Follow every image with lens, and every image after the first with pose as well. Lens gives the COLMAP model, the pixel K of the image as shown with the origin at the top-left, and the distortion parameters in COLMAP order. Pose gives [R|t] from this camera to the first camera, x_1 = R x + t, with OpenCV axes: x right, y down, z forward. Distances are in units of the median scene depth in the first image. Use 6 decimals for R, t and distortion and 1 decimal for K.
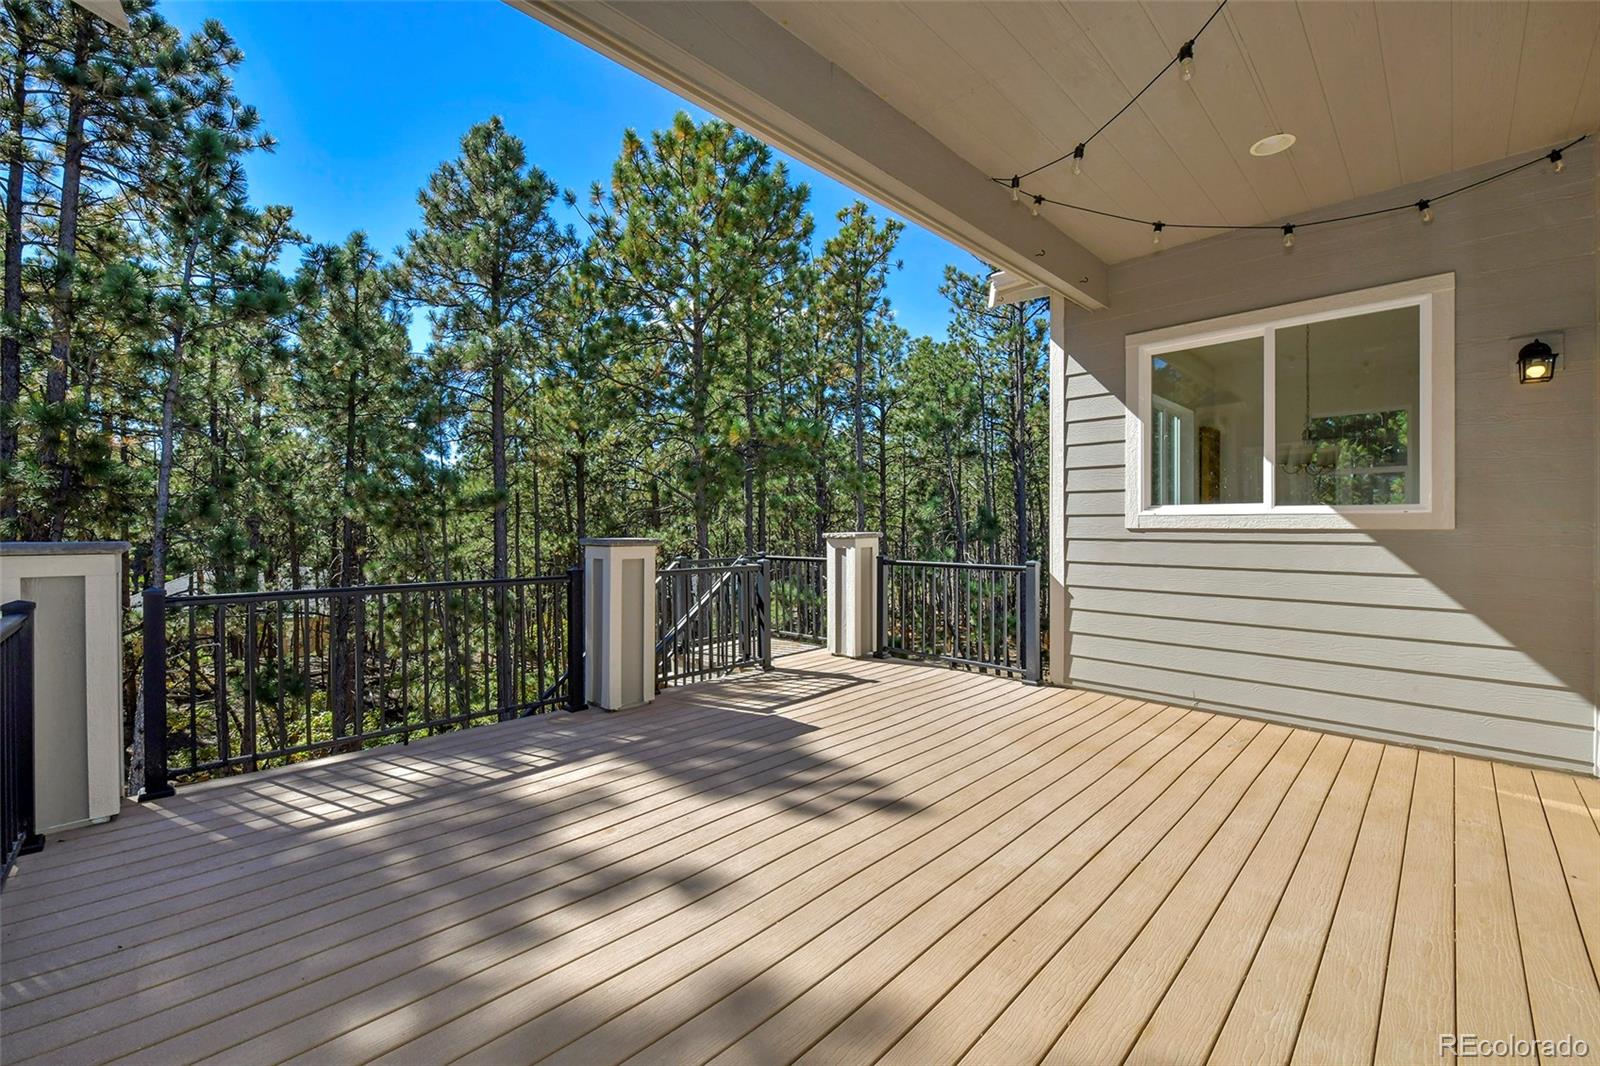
lens RADIAL K [[684.8, 0, 812.5], [0, 684.8, 524.6], [0, 0, 1]] dist [-0.017362, -0.000471]
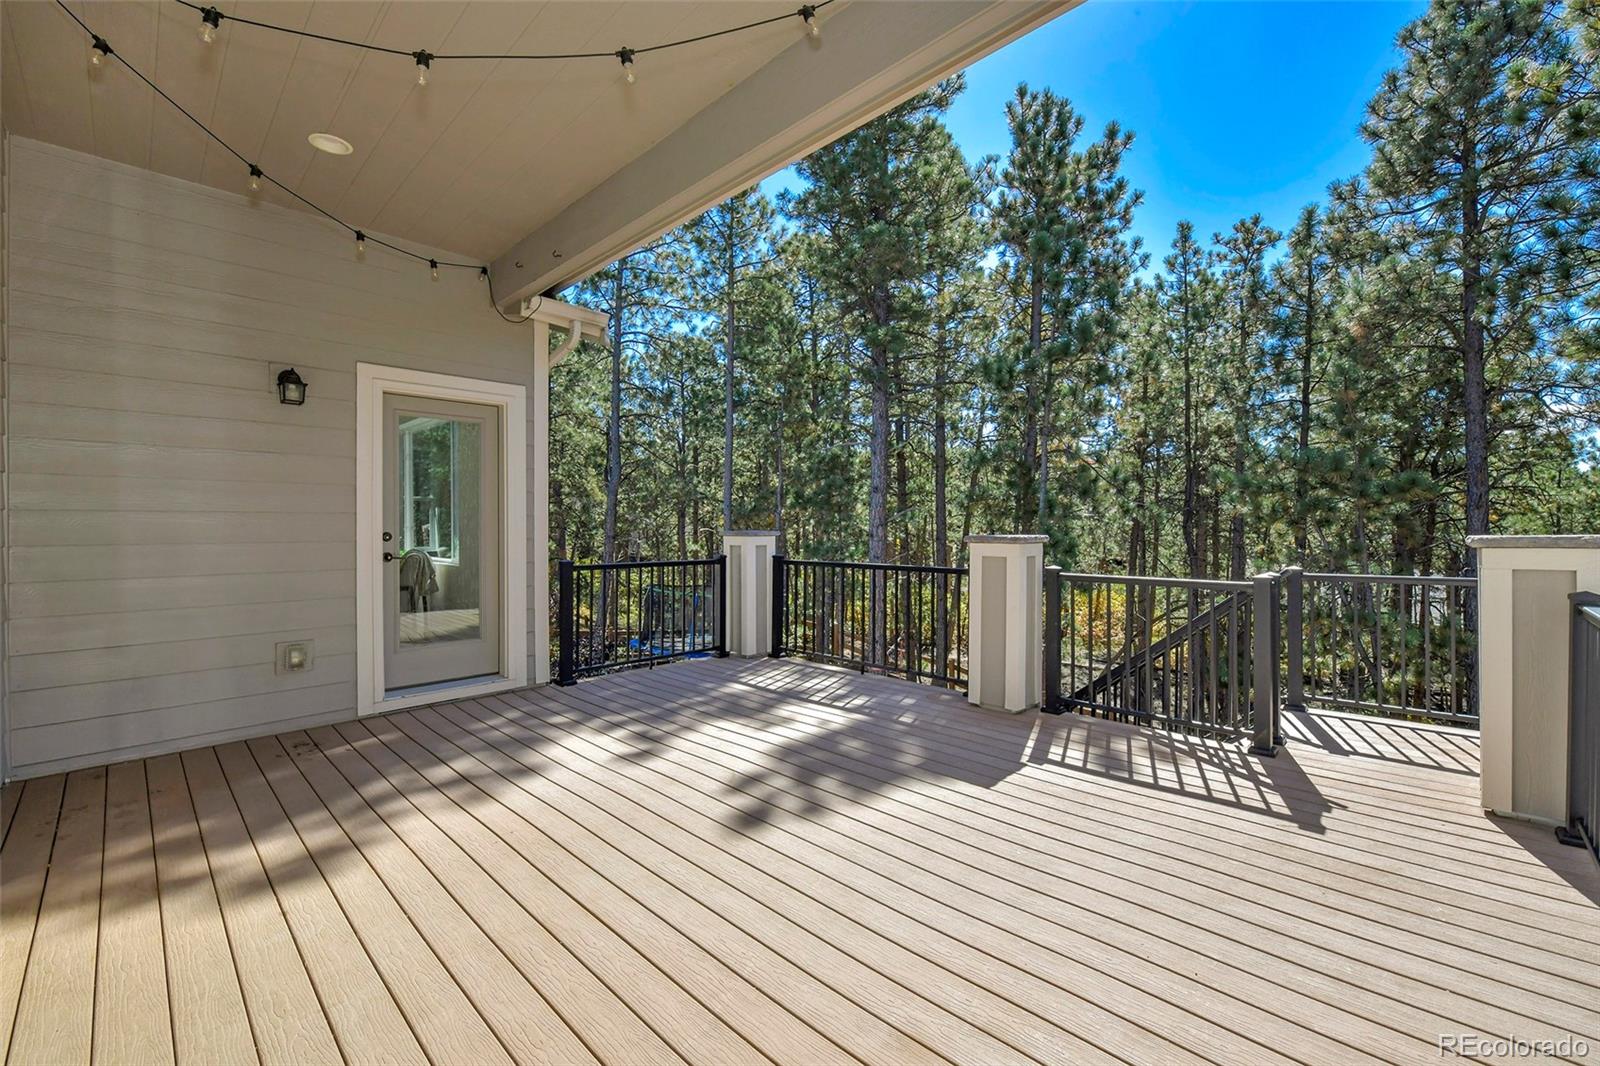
lens RADIAL K [[684.8, 0, 815.3], [0, 684.8, 529.7], [0, 0, 1]] dist [-0.017362, -0.000471]
pose [[-0.017580, 0.011698, -0.999777, 1.059548], [0.002787, 0.999928, 0.011651, -0.013173], [0.999842, -0.002582, -0.017611, 1.080767]]
